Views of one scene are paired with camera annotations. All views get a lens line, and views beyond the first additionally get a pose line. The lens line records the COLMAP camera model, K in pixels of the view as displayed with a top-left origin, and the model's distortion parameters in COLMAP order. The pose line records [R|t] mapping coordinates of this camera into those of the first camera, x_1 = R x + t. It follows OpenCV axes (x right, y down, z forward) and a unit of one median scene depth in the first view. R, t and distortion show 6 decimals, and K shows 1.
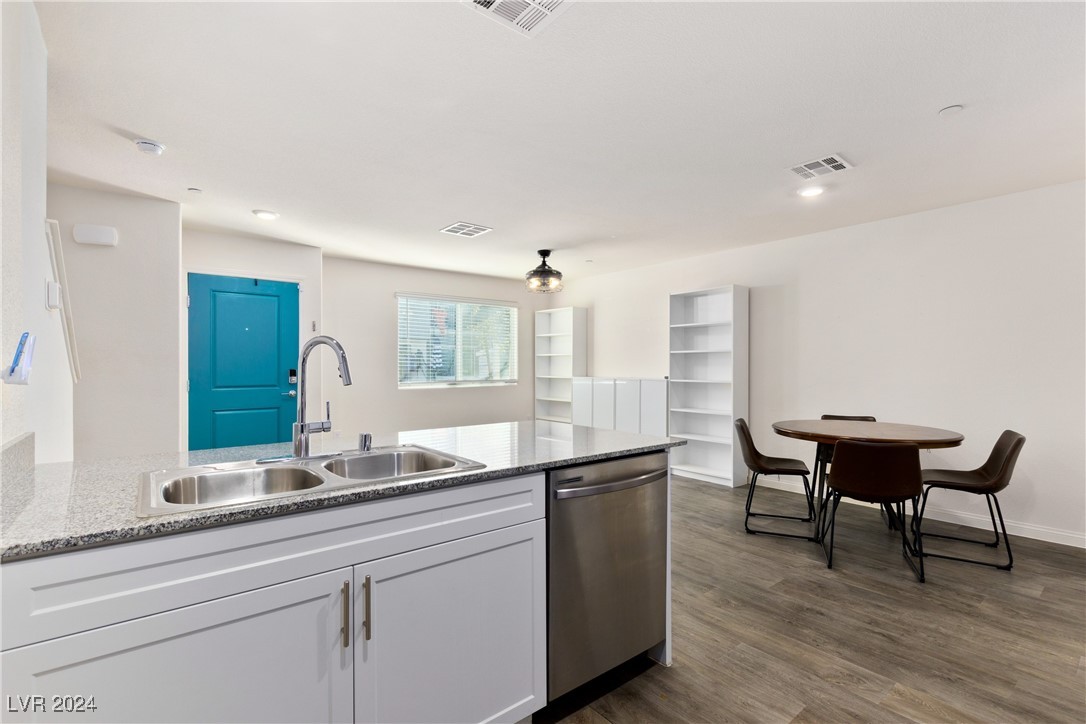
lens RADIAL K [[496.2, 0, 546.7], [0, 496.2, 364.4], [0, 0, 1]] dist [-0.000024, -0.001001]
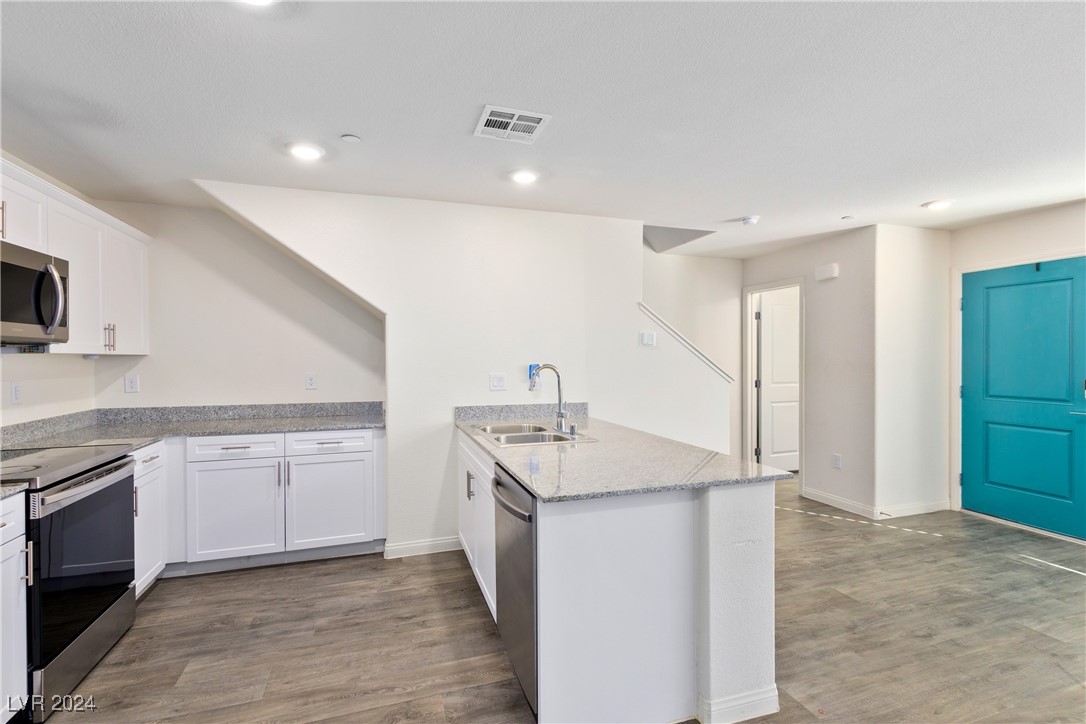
lens RADIAL K [[501.6, 0, 545.9], [0, 501.6, 359.8], [0, 0, 1]] dist [0.000136, -0.000542]
pose [[-0.350106, 0.006500, -0.936688, 0.535644], [0.006239, 0.999970, 0.004607, -0.033150], [0.936689, -0.004231, -0.350136, 0.673459]]
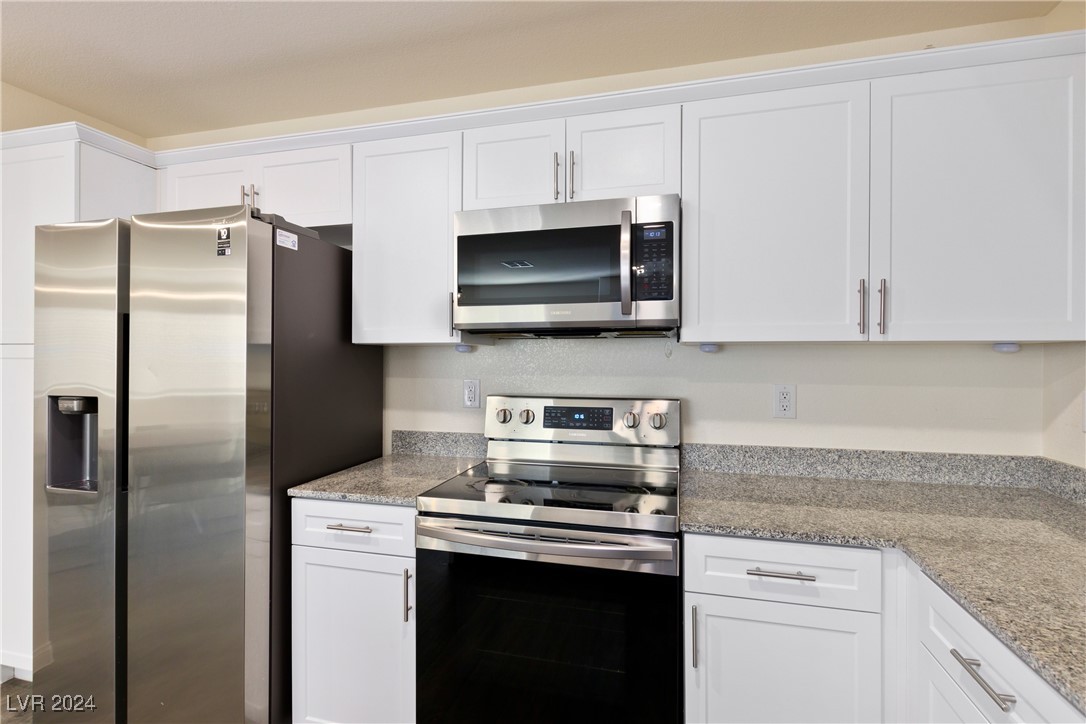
lens RADIAL K [[504.1, 0, 544.6], [0, 504.1, 357.5], [0, 0, 1]] dist [-0.000124, -0.000206]
pose [[-0.590458, -0.004143, 0.807057, -0.105655], [-0.003356, 0.999991, 0.002678, -0.030610], [-0.807061, -0.001127, -0.590467, 0.207258]]
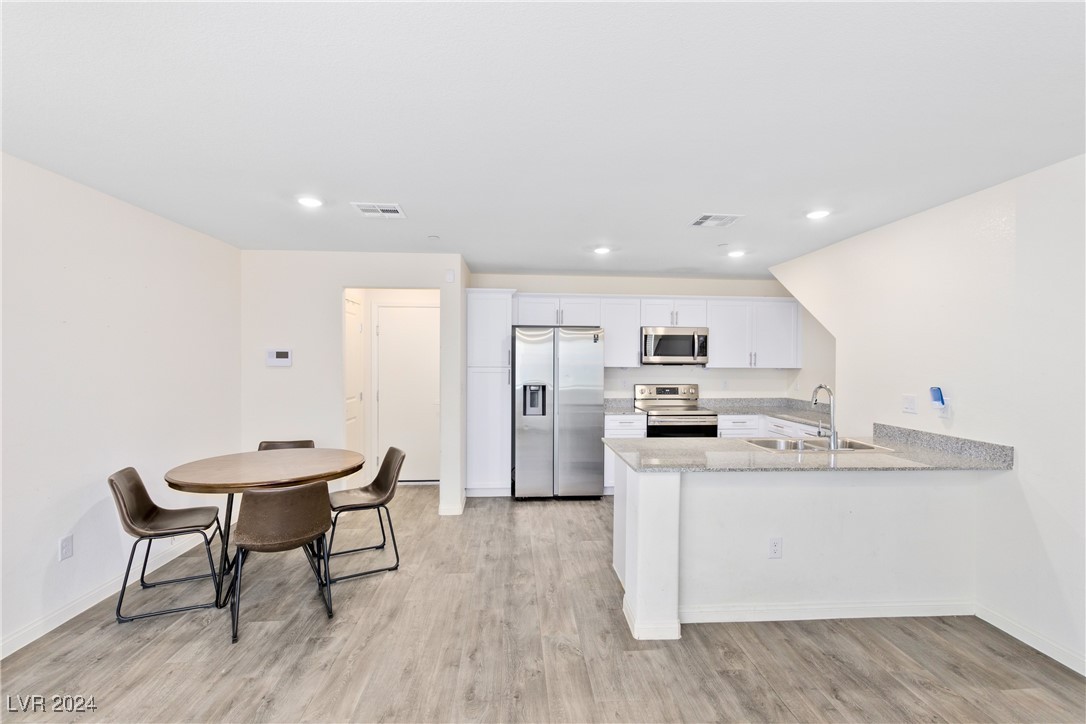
lens RADIAL K [[491.6, 0, 548.6], [0, 491.6, 364.0], [0, 0, 1]] dist [0.000477, -0.001072]
pose [[-0.819410, -0.008962, 0.573138, -0.284624], [-0.006878, 0.999960, 0.005803, -0.058065], [-0.573166, 0.000813, -0.819439, 1.323621]]
